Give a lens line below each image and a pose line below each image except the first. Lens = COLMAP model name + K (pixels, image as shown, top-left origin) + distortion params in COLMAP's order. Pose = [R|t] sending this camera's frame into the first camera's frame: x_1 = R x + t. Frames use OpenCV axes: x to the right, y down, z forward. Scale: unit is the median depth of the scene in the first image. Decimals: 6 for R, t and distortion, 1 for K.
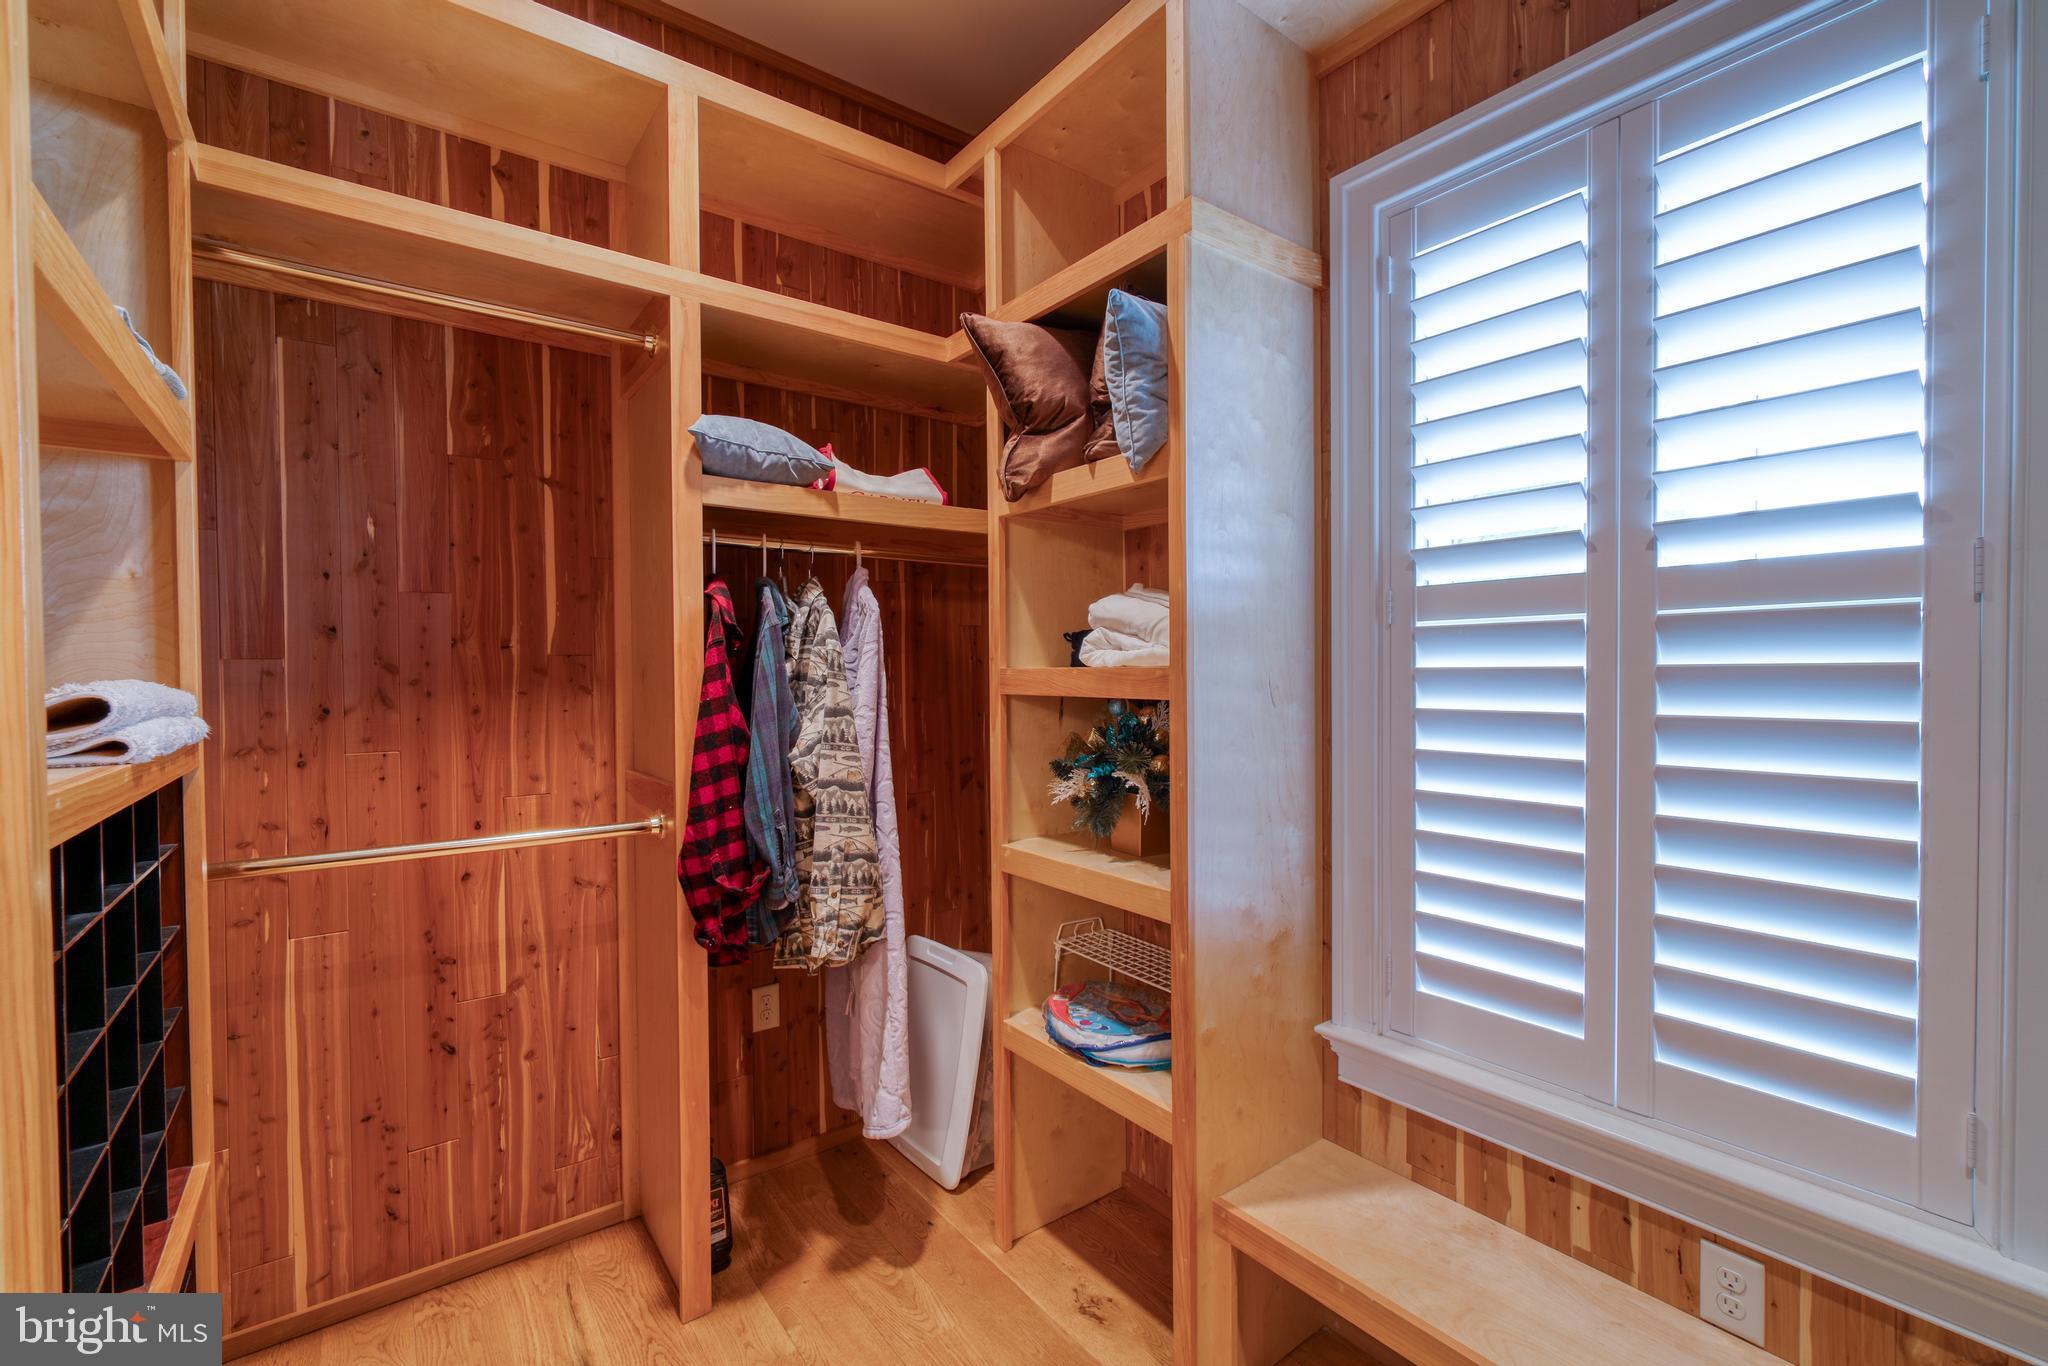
lens RADIAL K [[876.4, 0, 1021.9], [0, 876.4, 681.2], [0, 0, 1]] dist [-0.008623, -0.001398]
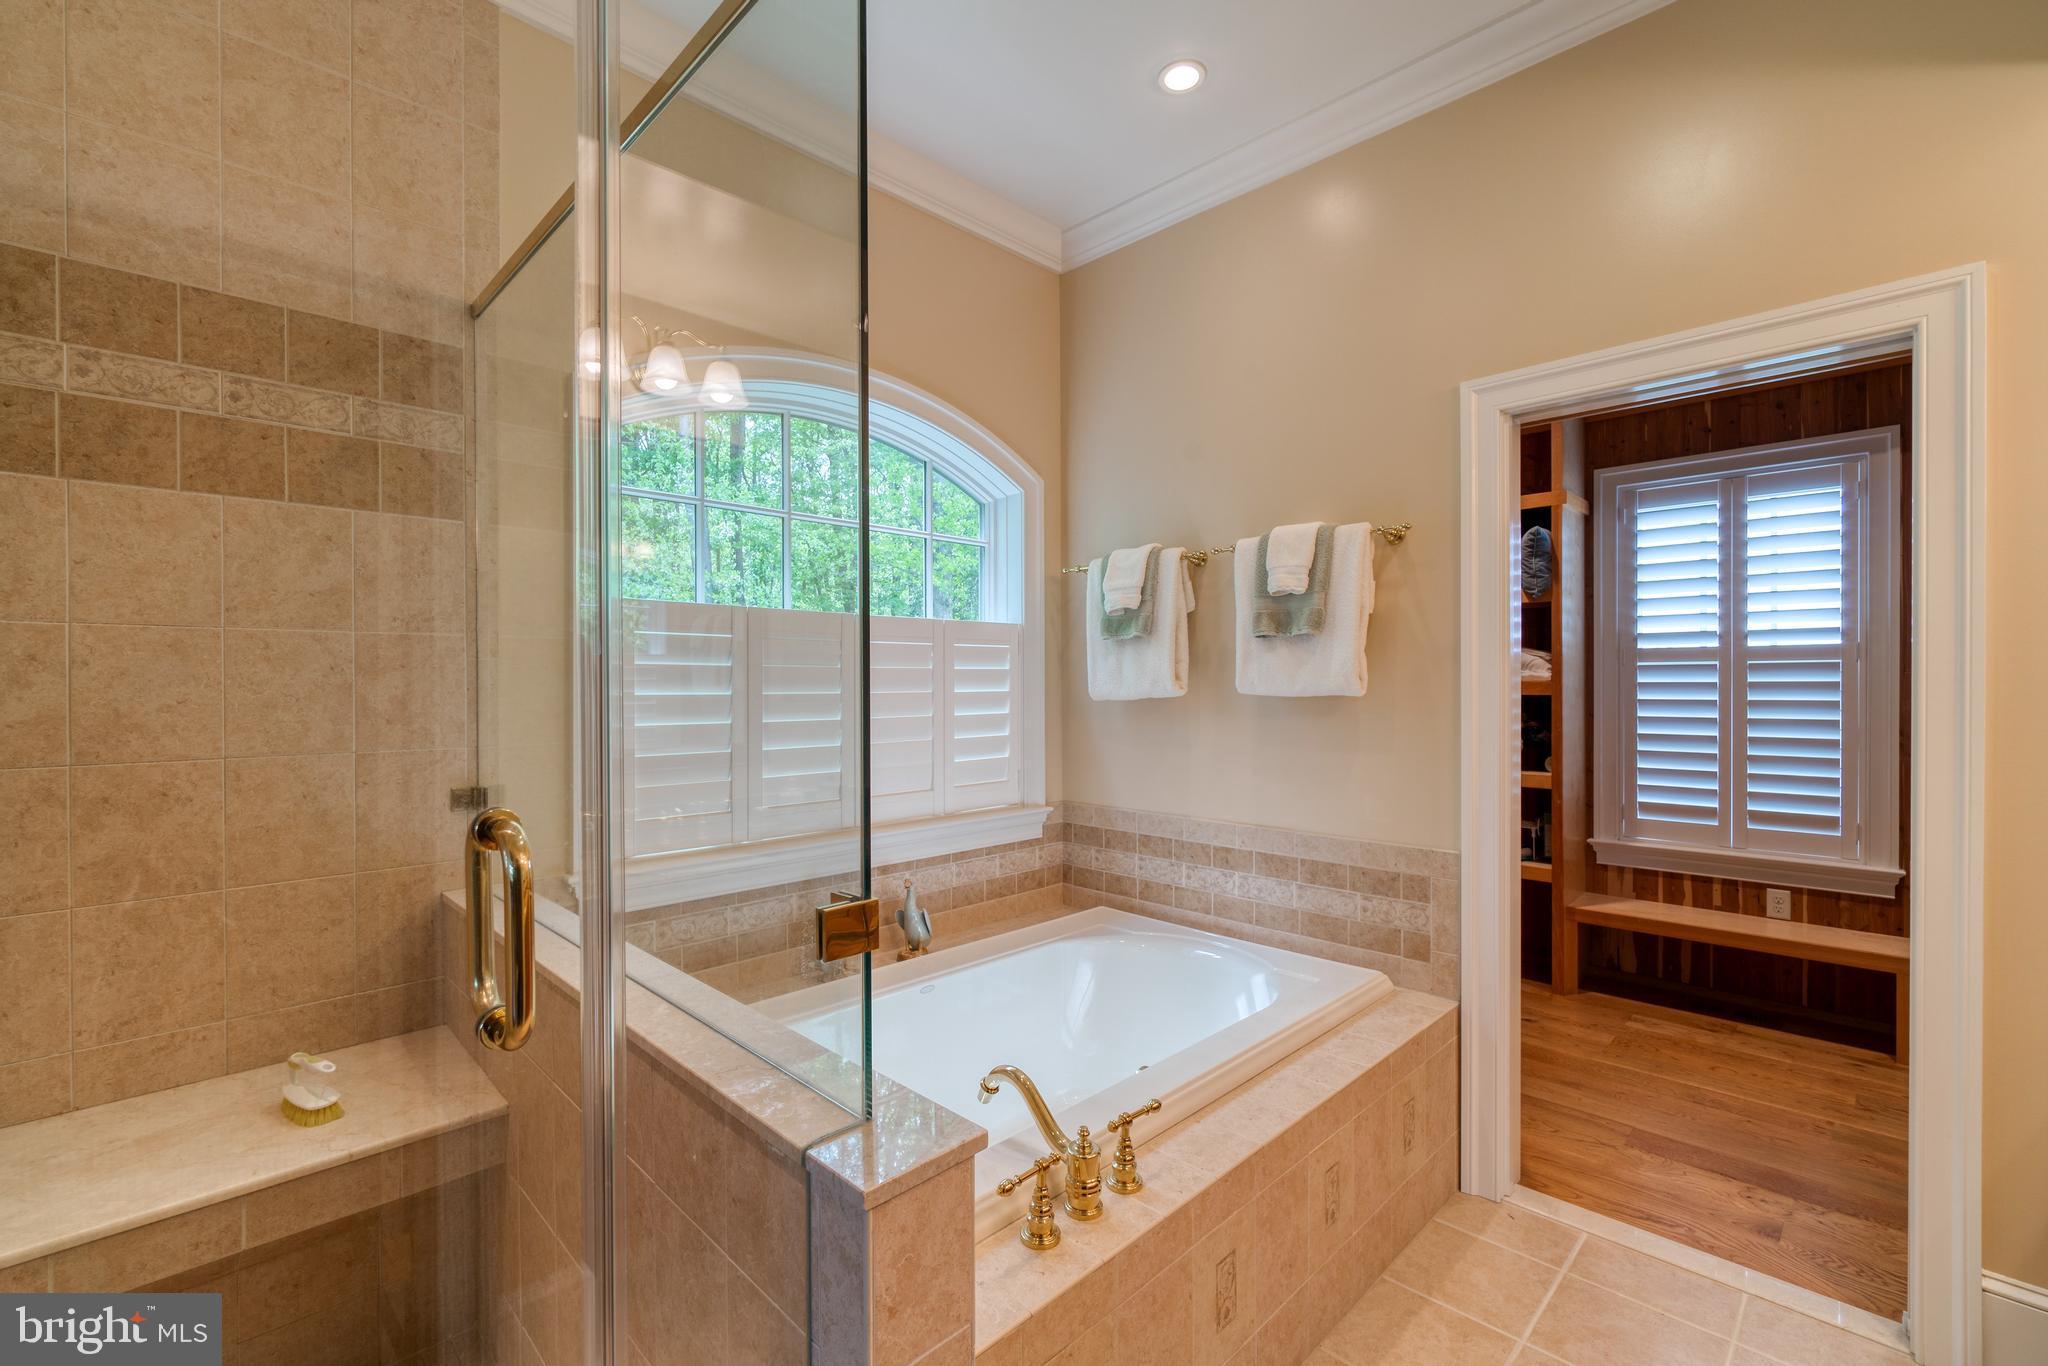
lens RADIAL K [[876.4, 0, 1019.3], [0, 876.4, 678.5], [0, 0, 1]] dist [-0.008623, -0.001398]
pose [[0.991081, 0.010273, 0.132862, -1.819914], [-0.007875, 0.999797, -0.018563, 0.037254], [-0.133026, 0.017351, 0.990961, -1.346526]]
